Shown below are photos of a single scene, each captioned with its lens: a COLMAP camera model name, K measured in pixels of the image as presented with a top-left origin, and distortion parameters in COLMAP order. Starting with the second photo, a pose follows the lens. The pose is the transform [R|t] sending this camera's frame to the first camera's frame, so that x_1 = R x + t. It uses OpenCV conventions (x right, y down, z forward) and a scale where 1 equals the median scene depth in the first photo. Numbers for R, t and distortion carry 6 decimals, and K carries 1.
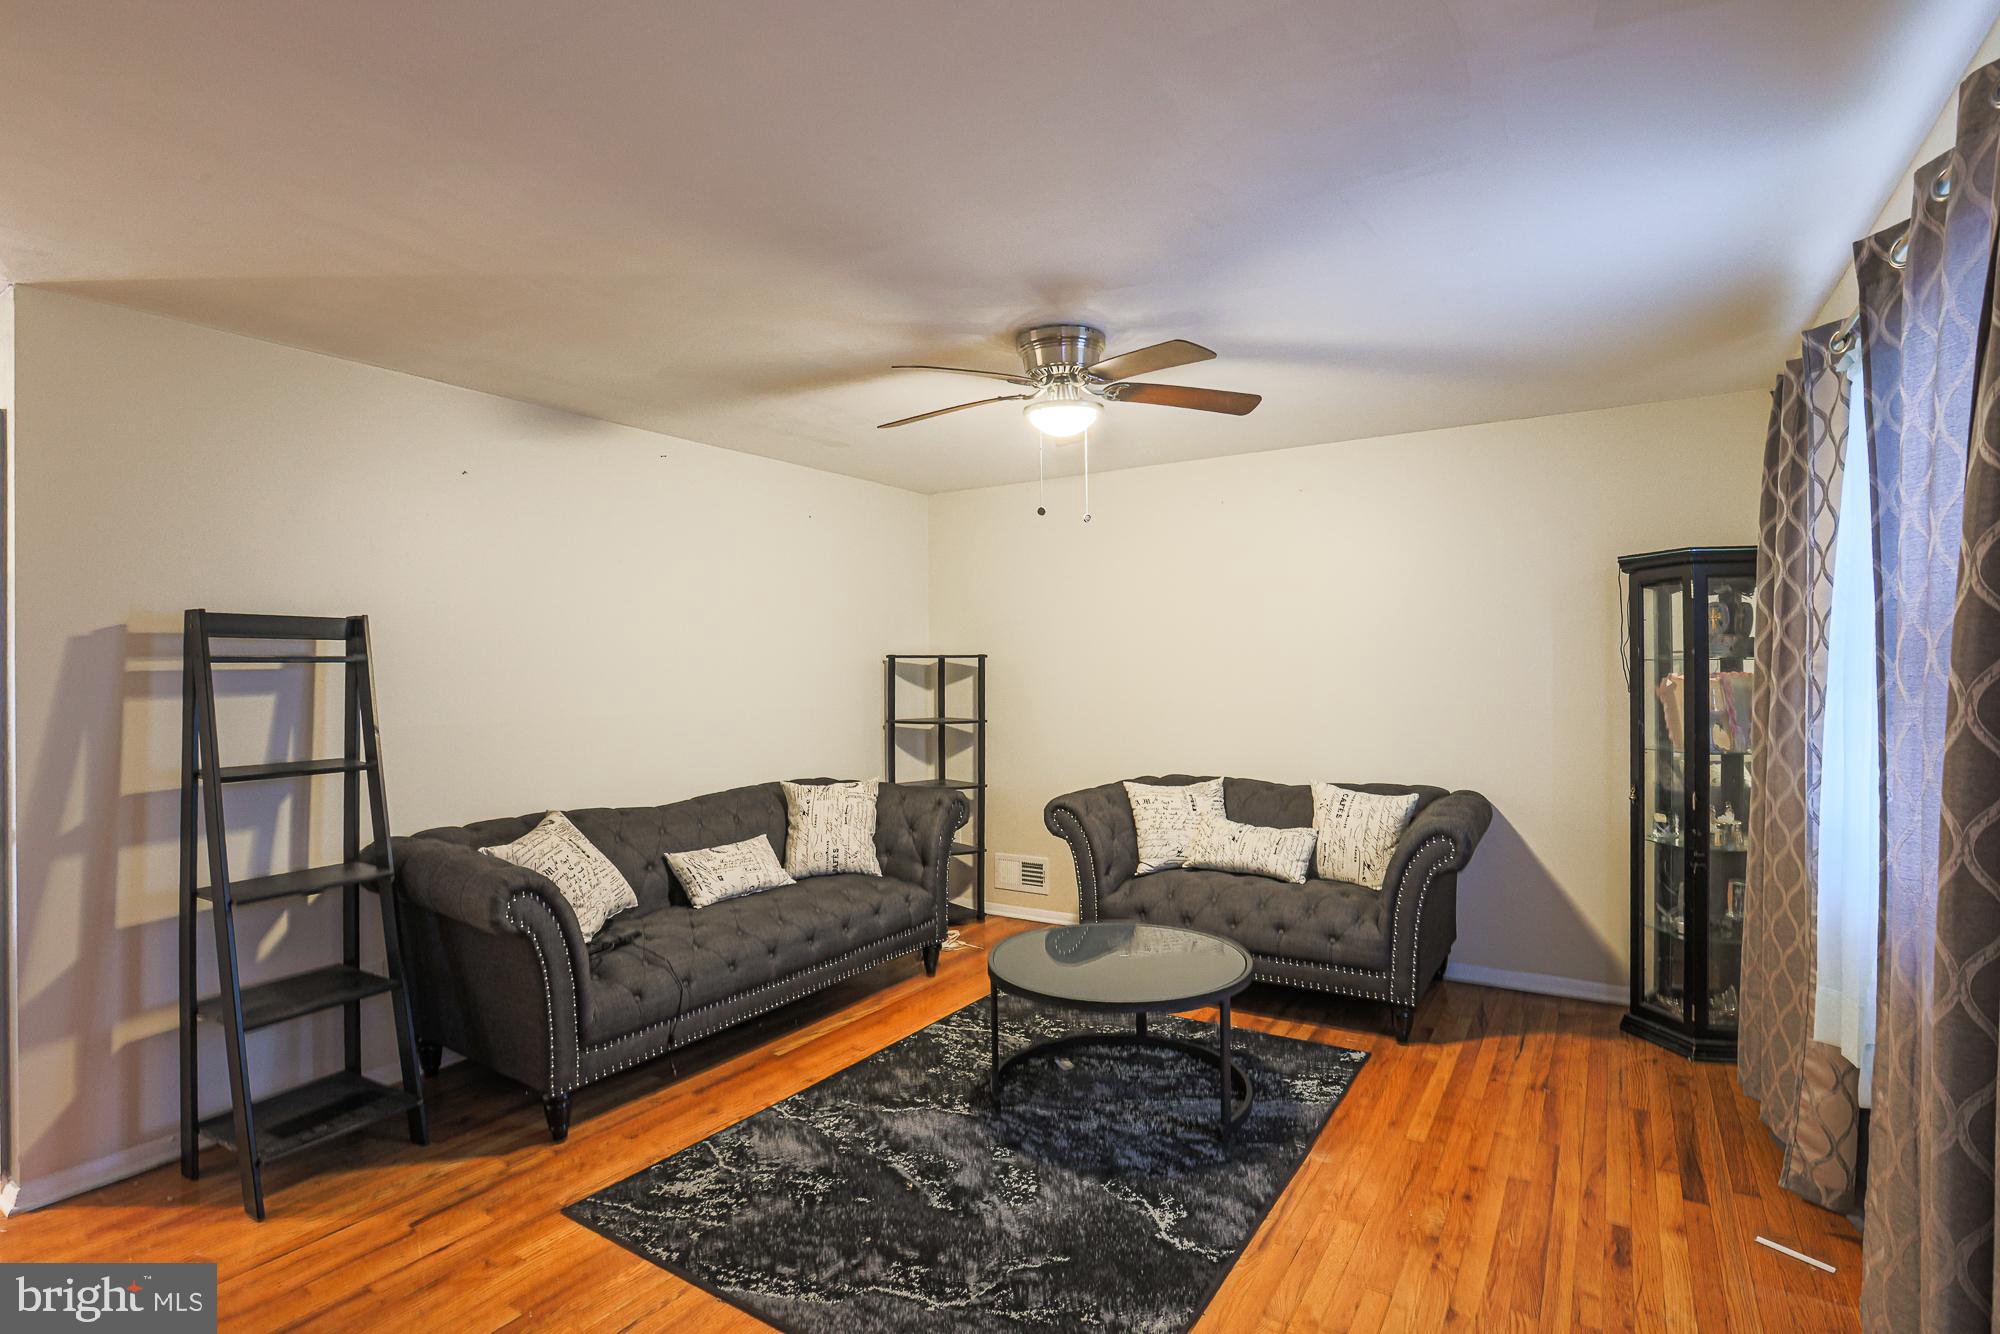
lens RADIAL K [[950.3, 0, 1000.0], [0, 950.3, 667.0], [0, 0, 1]] dist [-0.039953, 0.000110]
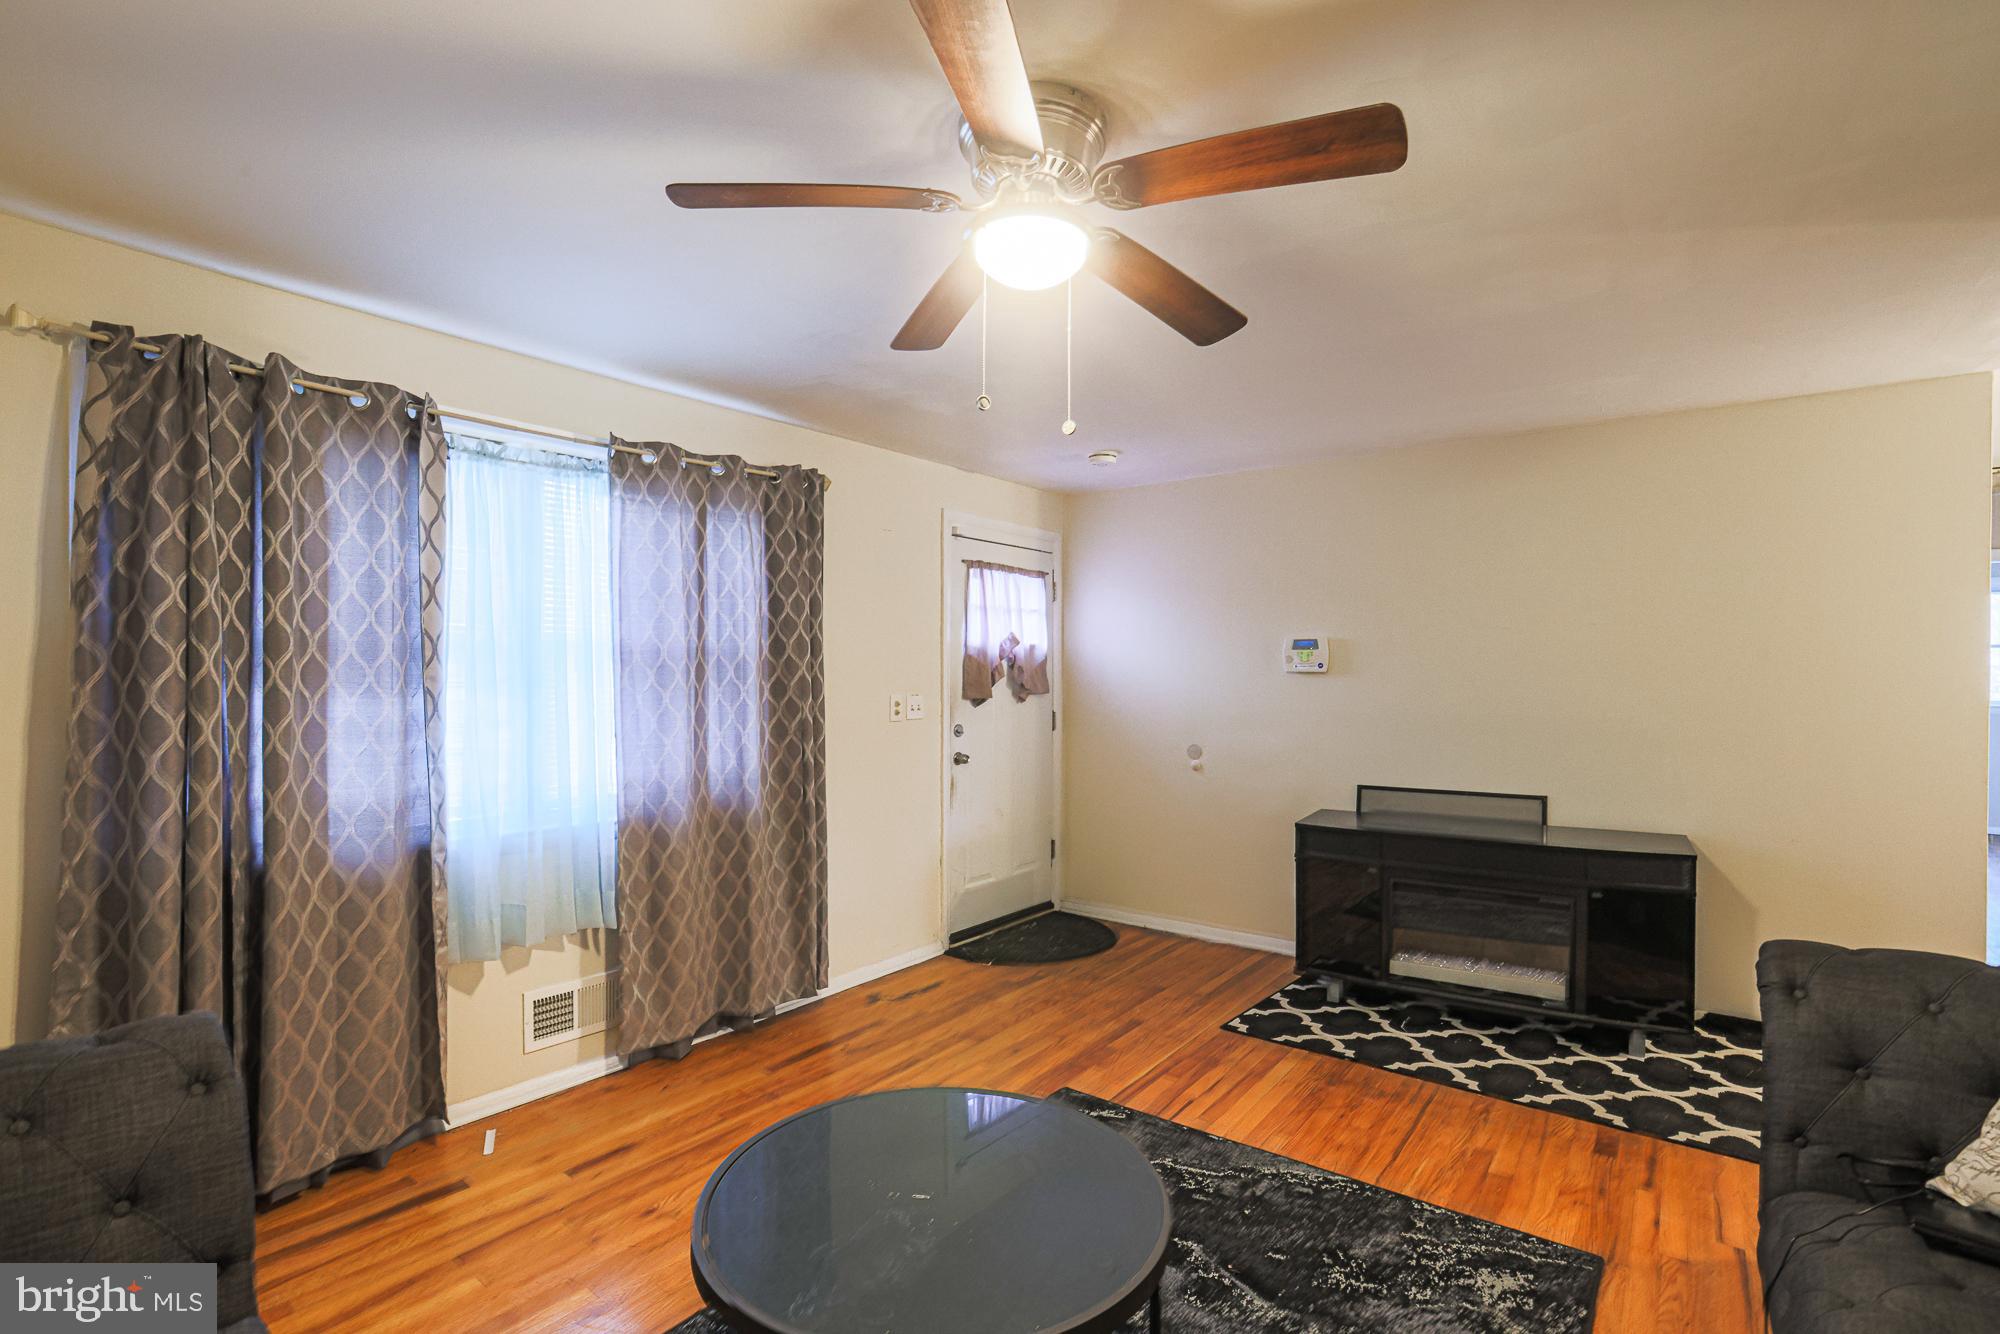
lens RADIAL K [[935.0, 0, 1002.9], [0, 935.0, 671.4], [0, 0, 1]] dist [-0.022641, 0.001492]
pose [[-0.997778, 0.011436, 0.065631, 0.048965], [0.011073, 0.999921, -0.005893, 0.000949], [-0.065693, -0.005153, -0.997827, 1.716554]]
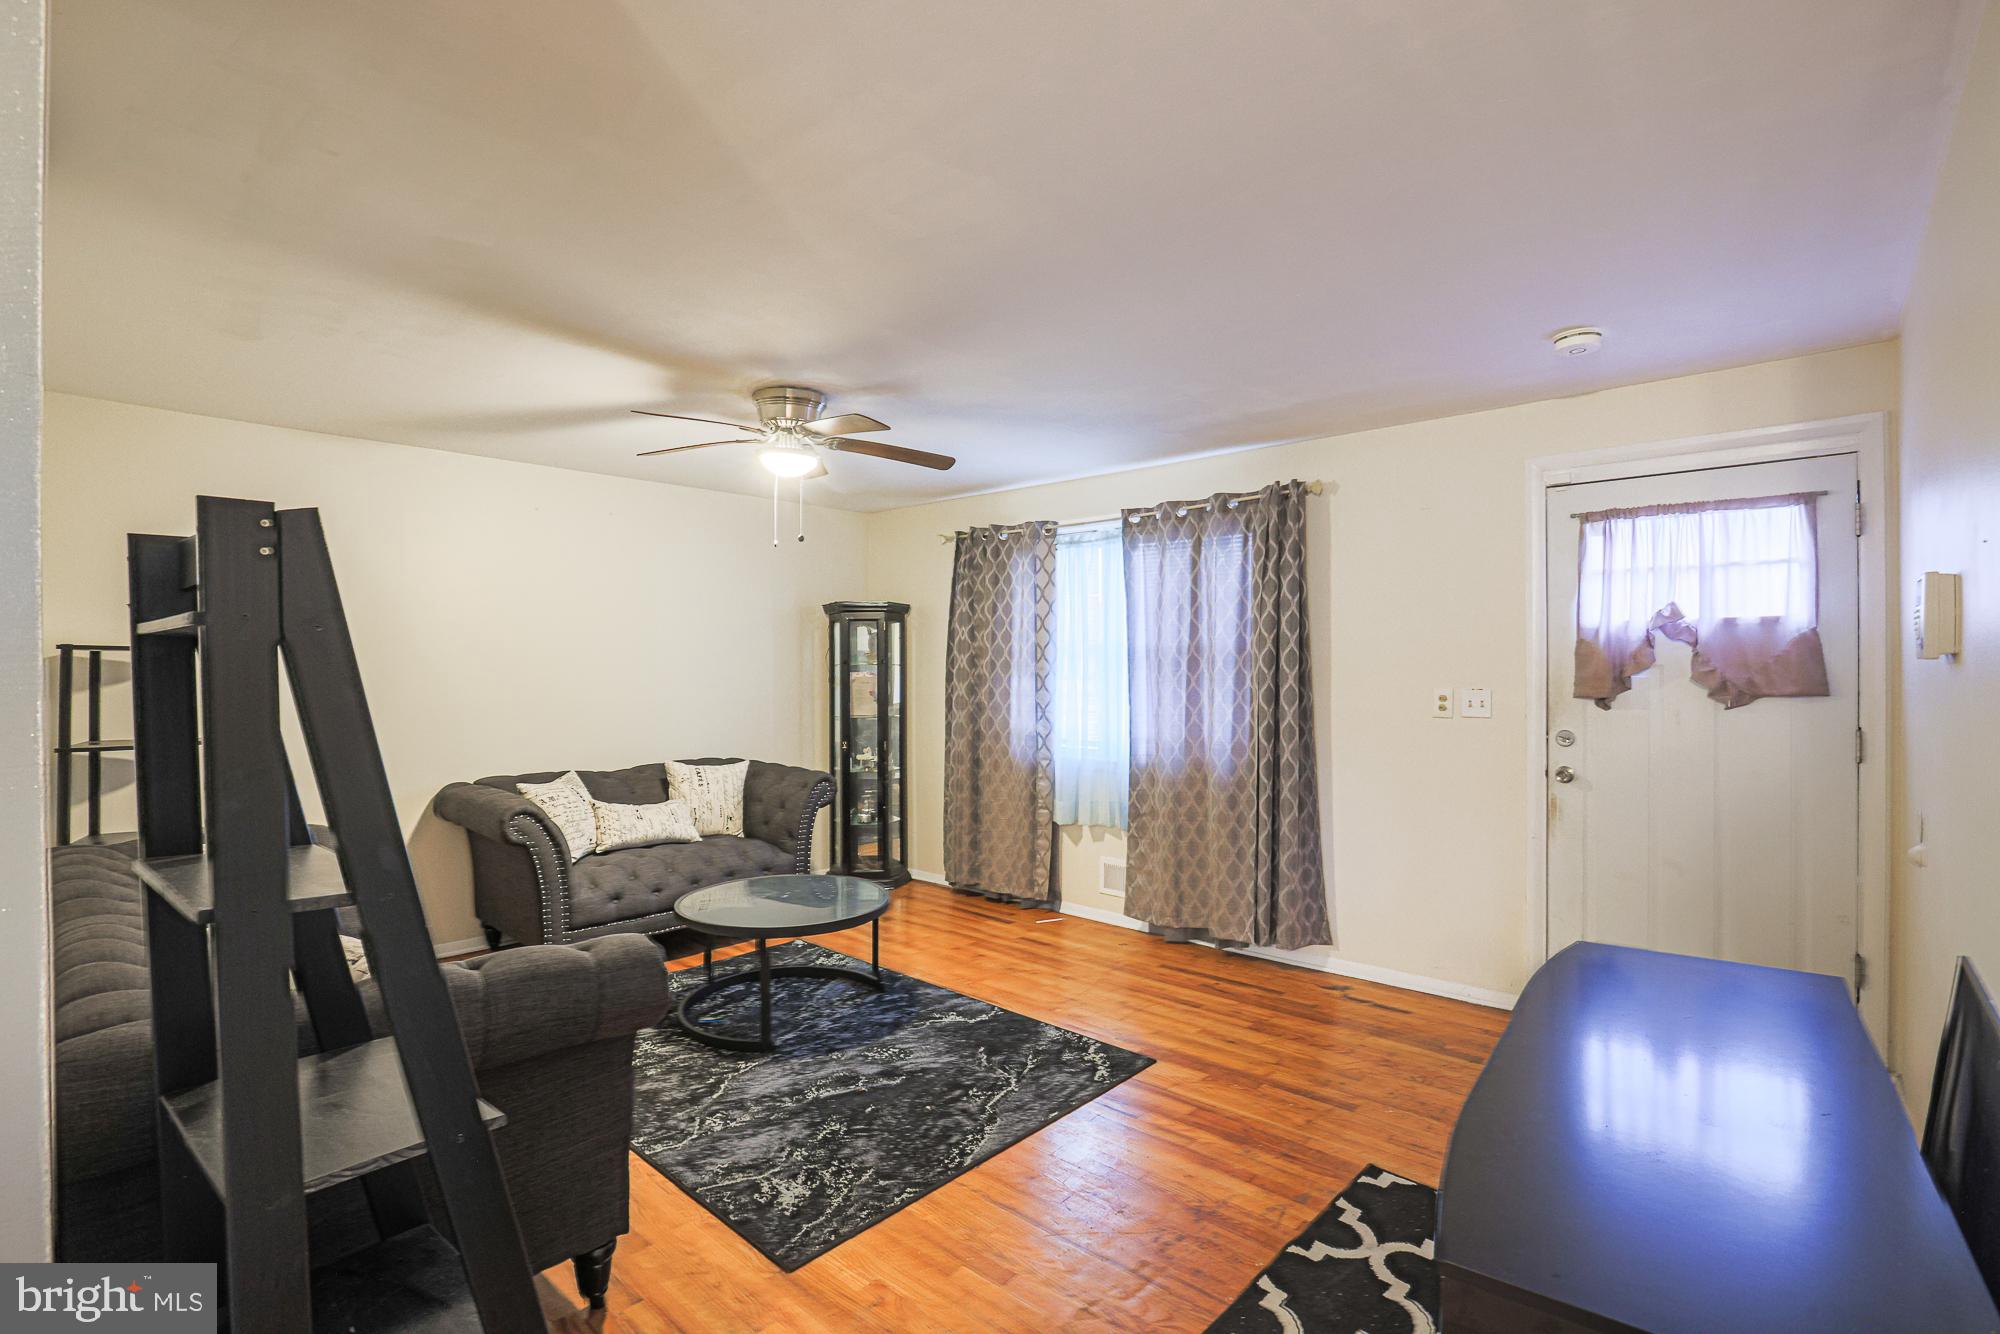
lens RADIAL K [[935.0, 0, 1002.9], [0, 935.0, 671.4], [0, 0, 1]] dist [-0.022641, 0.001492]
pose [[0.150591, 0.007059, 0.988571, -1.160073], [-0.003027, 0.999973, -0.006679, 0.014980], [-0.988592, -0.001986, 0.150608, 0.585102]]
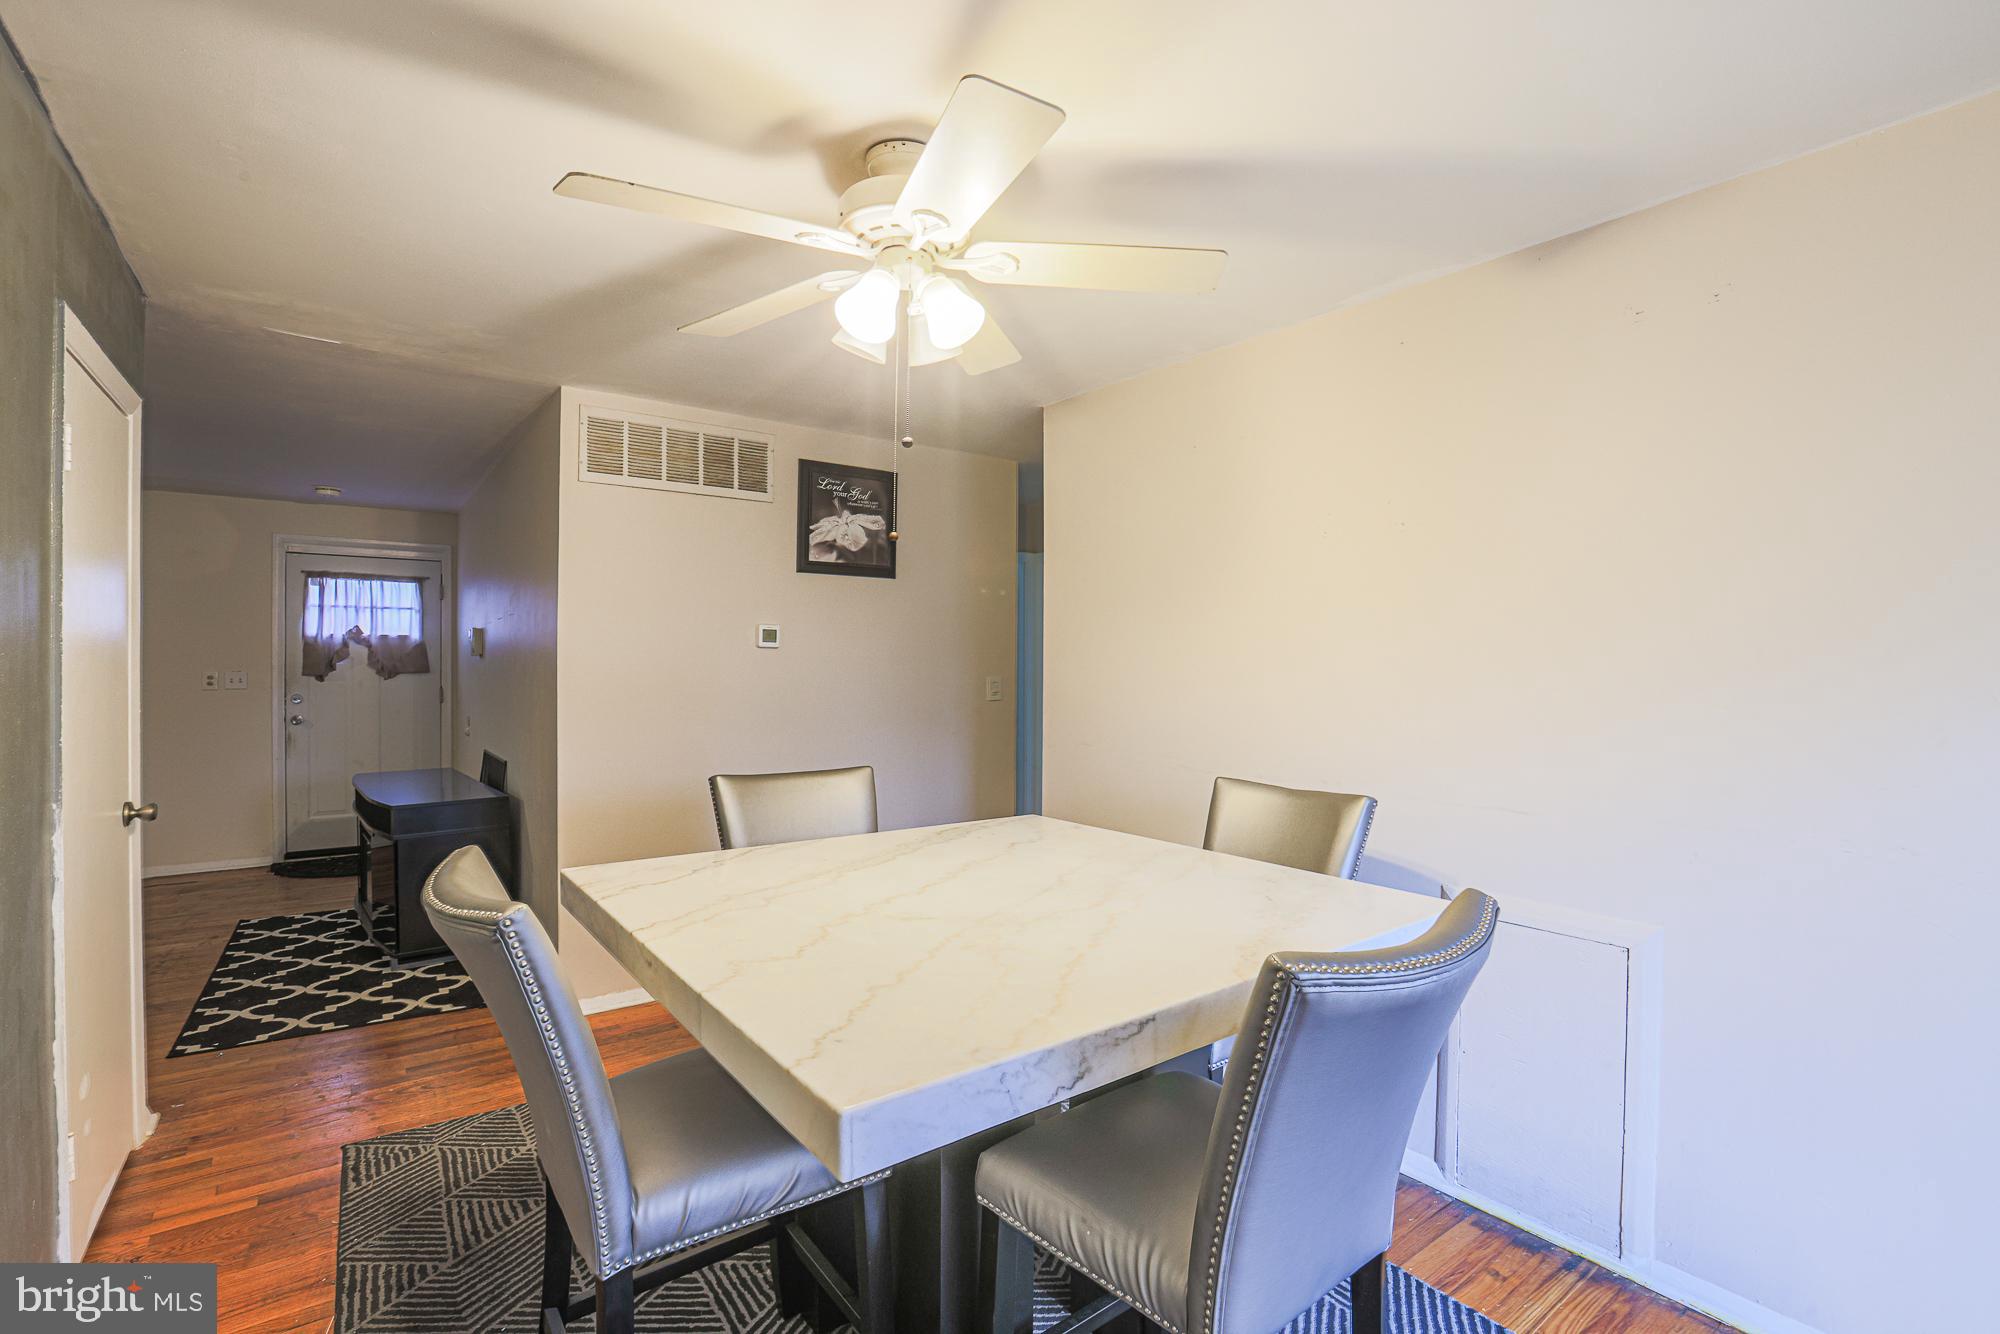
lens RADIAL K [[912.5, 0, 1000.0], [0, 912.5, 667.0], [0, 0, 1]] dist [-0.041788, 0.013766]
pose [[-0.940929, -0.000067, 0.338603, -2.113938], [-0.001085, 0.999995, -0.002818, 0.024308], [-0.338601, -0.003019, -0.940925, 1.472391]]
